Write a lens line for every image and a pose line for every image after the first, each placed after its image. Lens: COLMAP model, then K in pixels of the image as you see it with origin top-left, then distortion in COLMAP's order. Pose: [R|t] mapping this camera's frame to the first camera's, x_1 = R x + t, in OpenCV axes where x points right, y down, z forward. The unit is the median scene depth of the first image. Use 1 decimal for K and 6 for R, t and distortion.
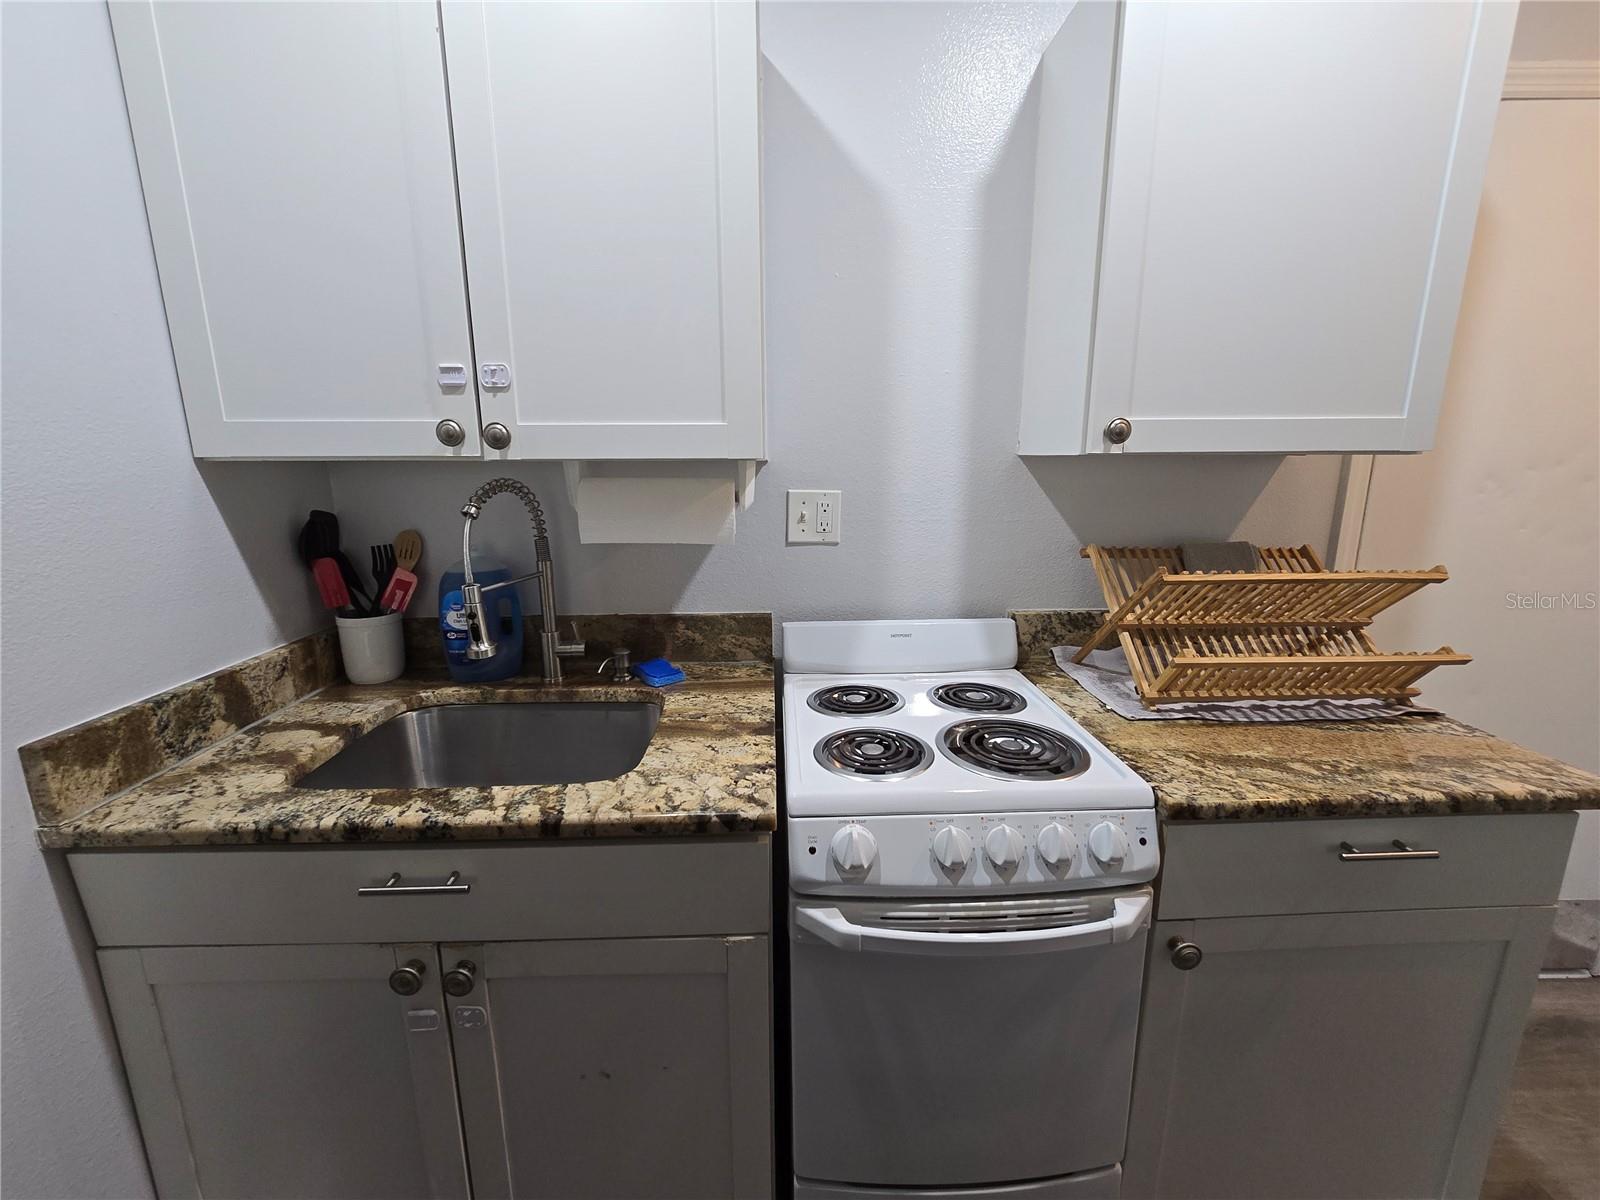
lens RADIAL K [[652.9, 0, 798.8], [0, 652.9, 589.0], [0, 0, 1]] dist [-0.000643, -0.000263]
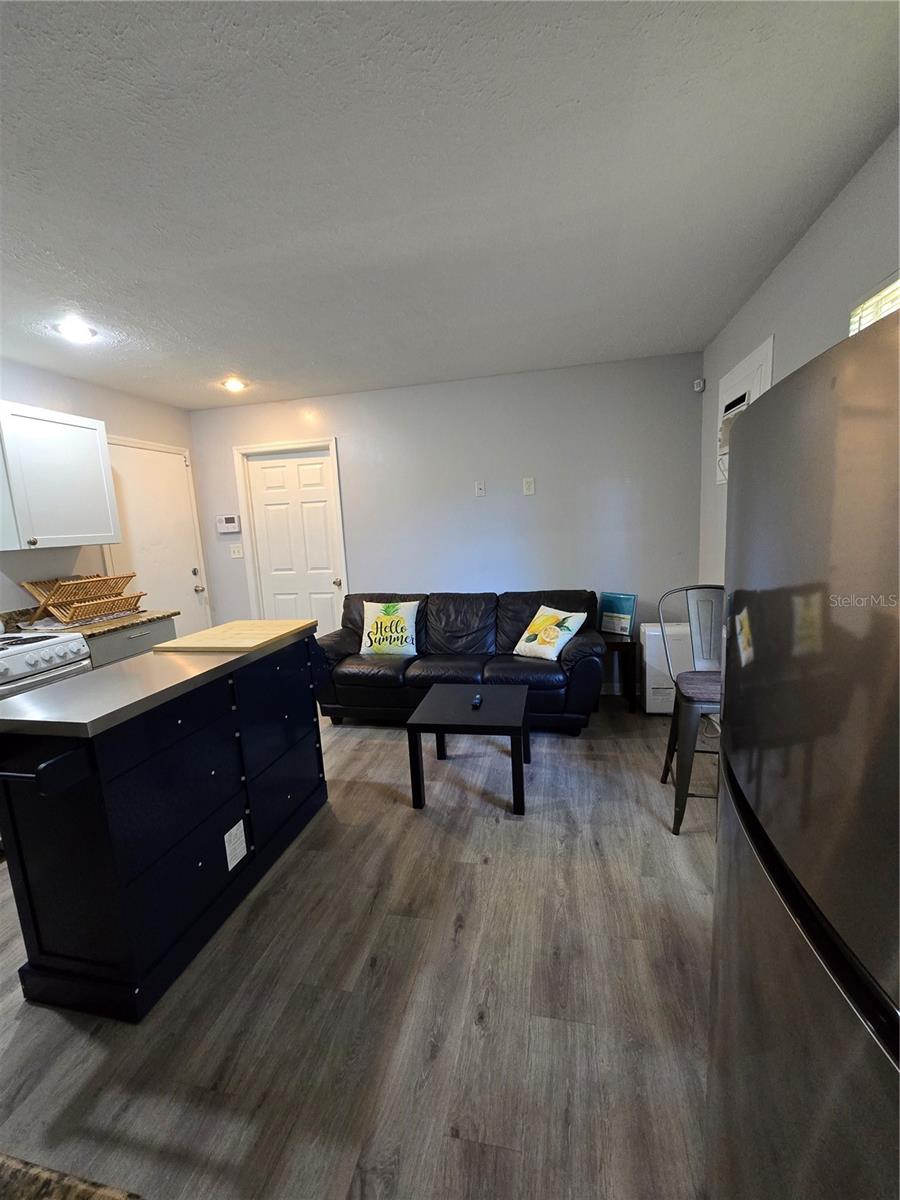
lens RADIAL K [[489.7, 0, 456.9], [0, 489.7, 600.3], [0, 0, 1]] dist [-0.000643, -0.000263]
pose [[0.248647, -0.160995, 0.955120, -1.329655], [0.244731, 0.964537, 0.098871, 0.308443], [-0.937167, 0.209164, 0.279230, -1.562748]]
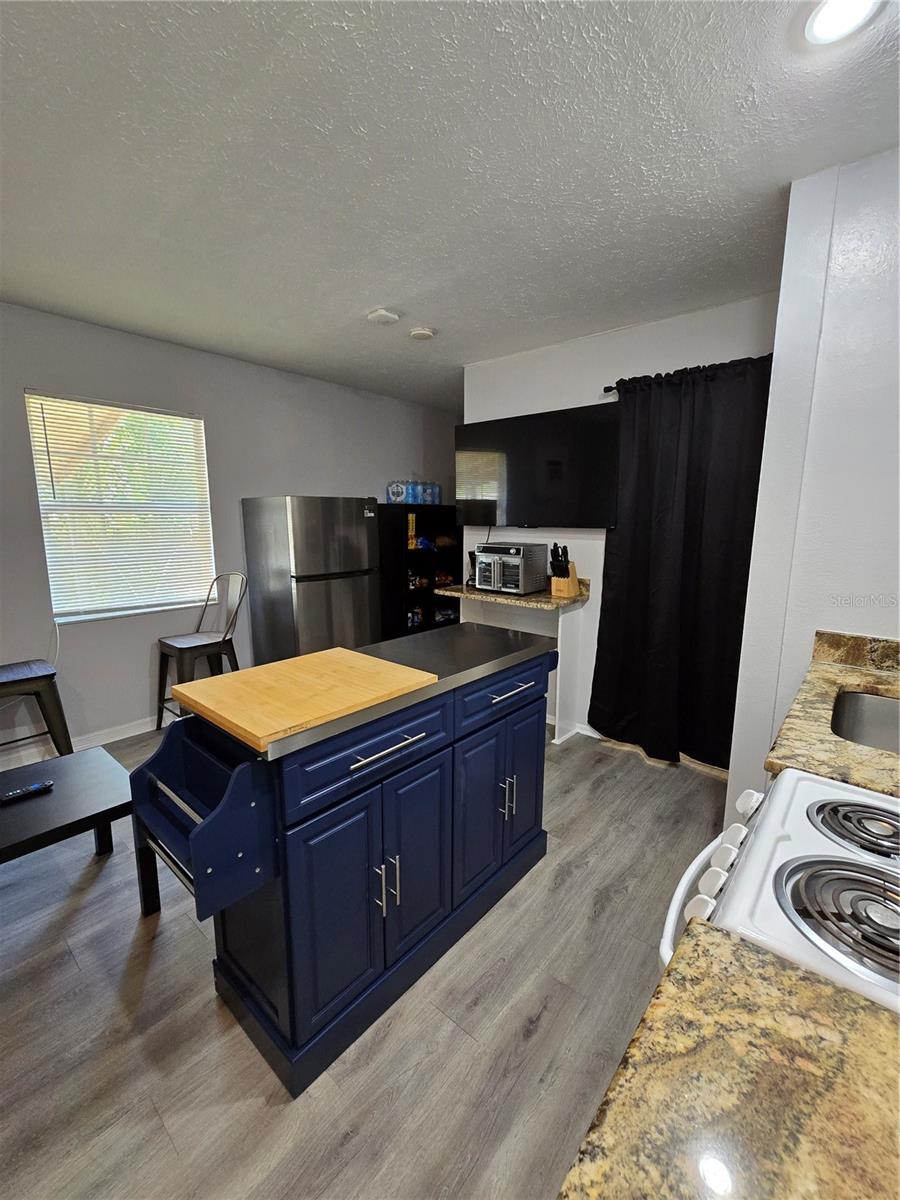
lens RADIAL K [[496.6, 0, 462.3], [0, 496.6, 601.9], [0, 0, 1]] dist [-0.000672, 0.000337]
pose [[-0.671607, 0.123834, -0.730486, 0.995439], [-0.153873, 0.941124, 0.301013, -0.201287], [0.724753, 0.314565, -0.613010, 0.842218]]
